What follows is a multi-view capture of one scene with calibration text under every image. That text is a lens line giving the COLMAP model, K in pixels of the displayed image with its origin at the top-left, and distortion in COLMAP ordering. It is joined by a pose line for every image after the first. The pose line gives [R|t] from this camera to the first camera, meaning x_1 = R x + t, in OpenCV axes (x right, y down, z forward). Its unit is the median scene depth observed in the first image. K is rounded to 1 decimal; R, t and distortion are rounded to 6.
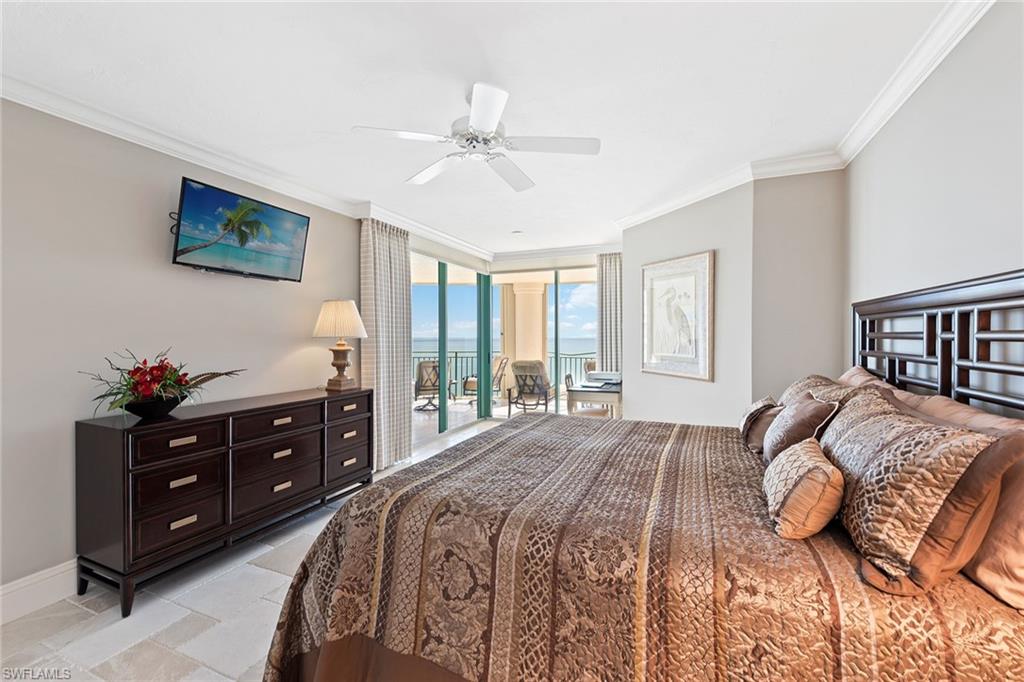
lens RADIAL K [[421.0, 0, 512.9], [0, 421.0, 338.9], [0, 0, 1]] dist [0.009995, 0.000272]
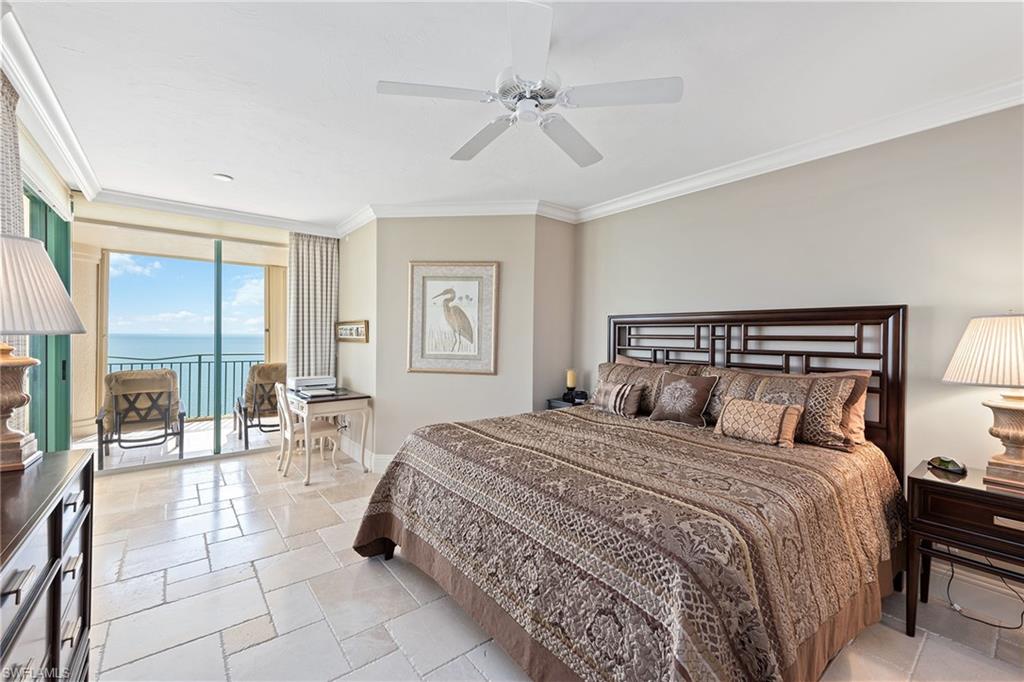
lens RADIAL K [[421.0, 0, 512.9], [0, 421.0, 338.9], [0, 0, 1]] dist [0.009995, 0.000272]
pose [[0.475784, -0.000597, 0.879562, -0.480874], [-0.004781, 0.999983, 0.003265, -0.001248], [-0.879549, -0.005758, 0.475773, 0.370206]]
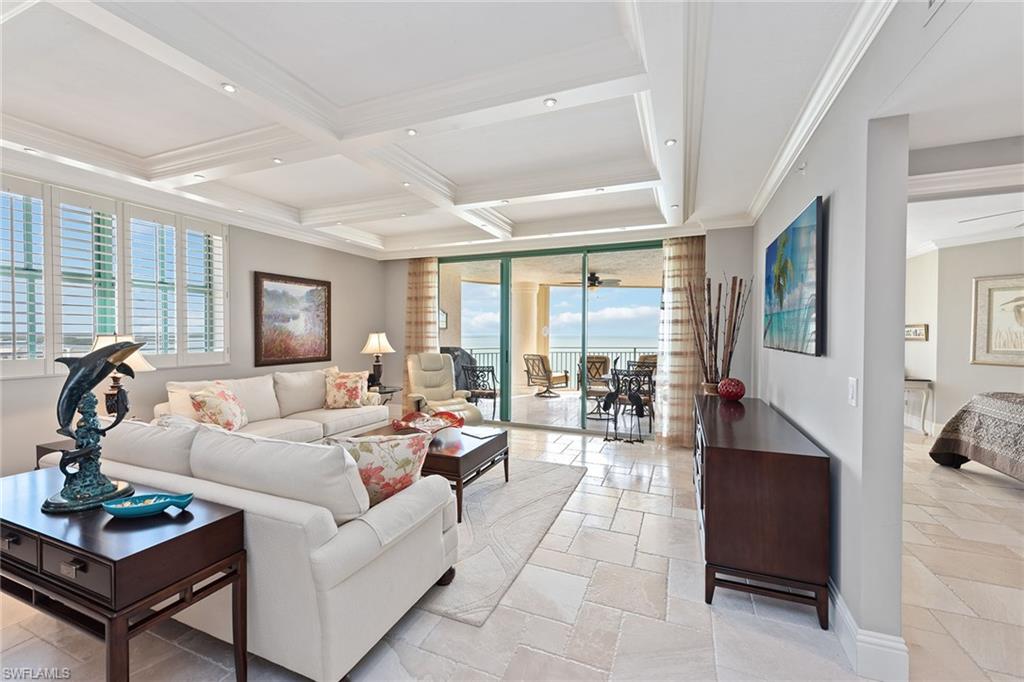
lens RADIAL K [[421.0, 0, 512.9], [0, 421.0, 338.9], [0, 0, 1]] dist [0.009995, 0.000272]
pose [[0.999799, 0.004590, 0.019500, -1.209503], [-0.004728, 0.999964, 0.007024, 0.003708], [-0.019467, -0.007115, 0.999785, -0.265011]]
